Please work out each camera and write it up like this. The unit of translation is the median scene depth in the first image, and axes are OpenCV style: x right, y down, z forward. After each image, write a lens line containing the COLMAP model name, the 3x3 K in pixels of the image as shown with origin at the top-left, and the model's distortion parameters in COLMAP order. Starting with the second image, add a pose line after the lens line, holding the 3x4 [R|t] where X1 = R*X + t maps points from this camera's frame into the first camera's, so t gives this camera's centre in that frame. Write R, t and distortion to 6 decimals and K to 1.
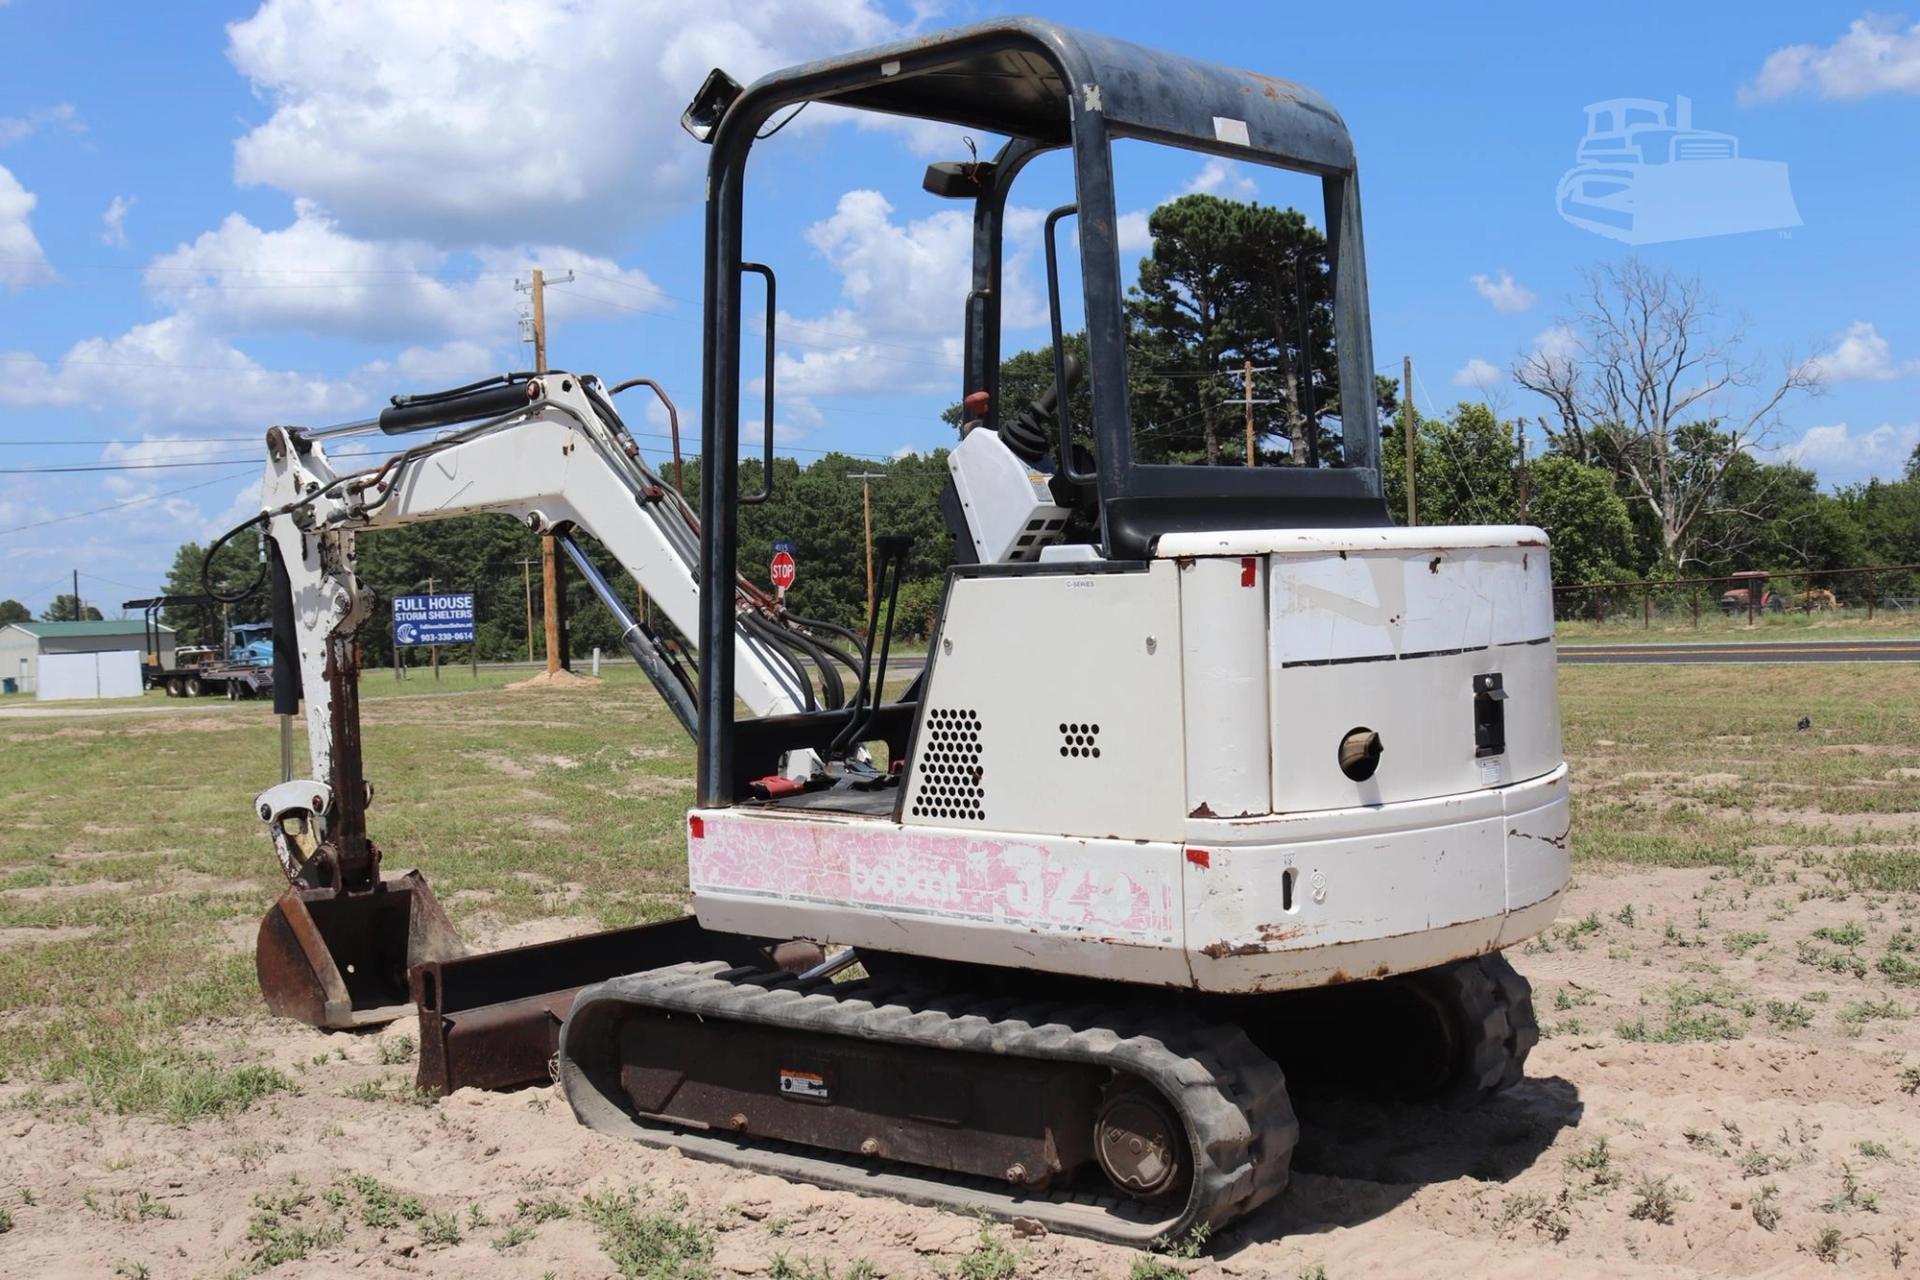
lens RADIAL K [[2228.4, 0, 941.1], [0, 2228.4, 655.2], [0, 0, 1]] dist [-0.046148, 0.000000]
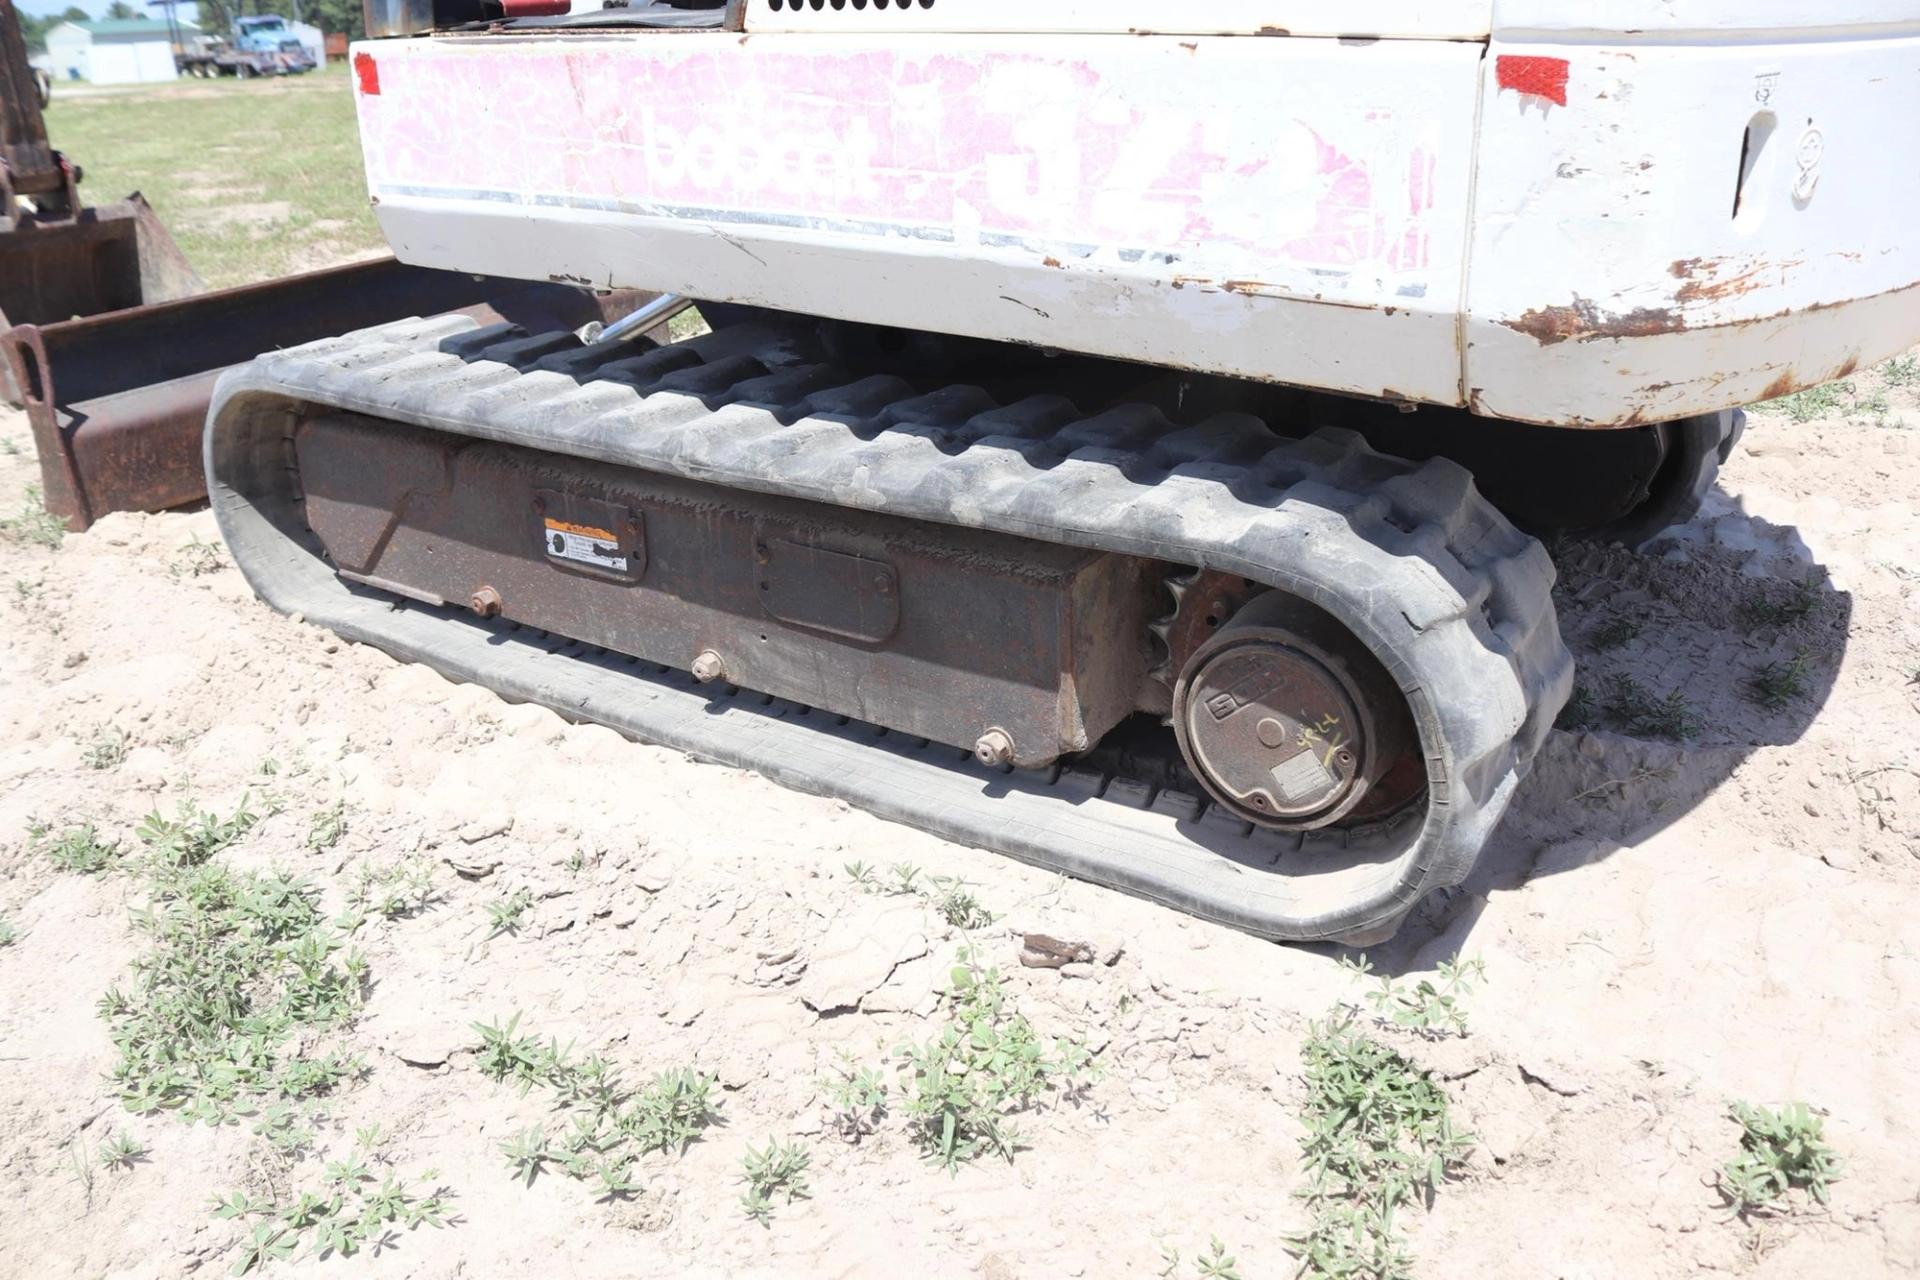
lens RADIAL K [[1570.8, 0, 954.3], [0, 1570.8, 641.9], [0, 0, 1]] dist [-0.157285, 0.092017]
pose [[0.995228, -0.029916, 0.092882, -0.007848], [-0.006017, 0.931222, 0.364402, 0.077884], [-0.097396, -0.363222, 0.926598, 0.657922]]
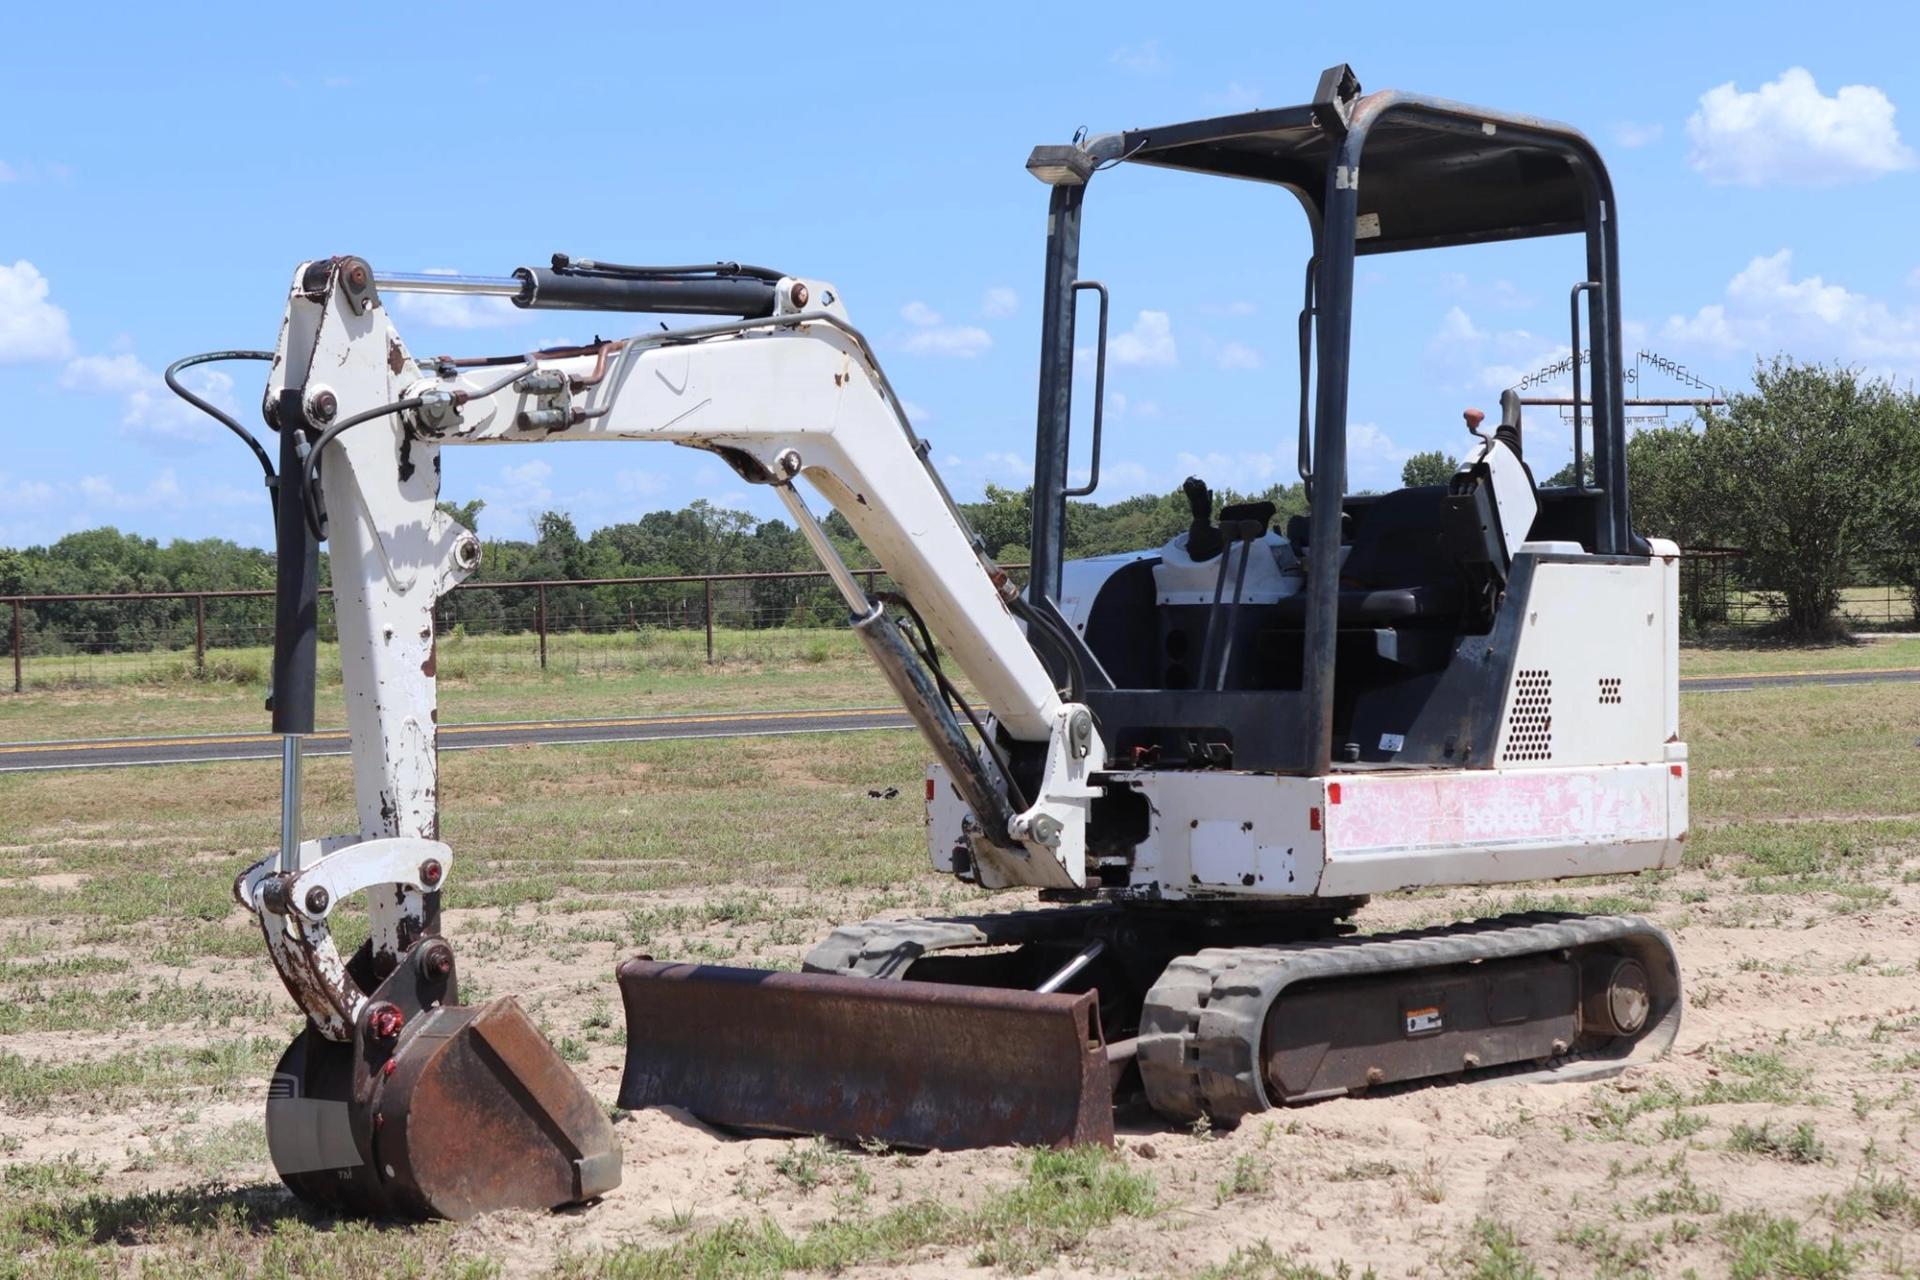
lens RADIAL K [[3335.0, 0, 951.7], [0, 3335.0, 630.2], [0, 0, 1]] dist [0.023593, 0.000000]
pose [[0.067068, 0.041282, 0.996894, -1.797243], [0.039861, 0.998235, -0.044019, 0.068794], [-0.996952, 0.042689, 0.065304, 1.173441]]
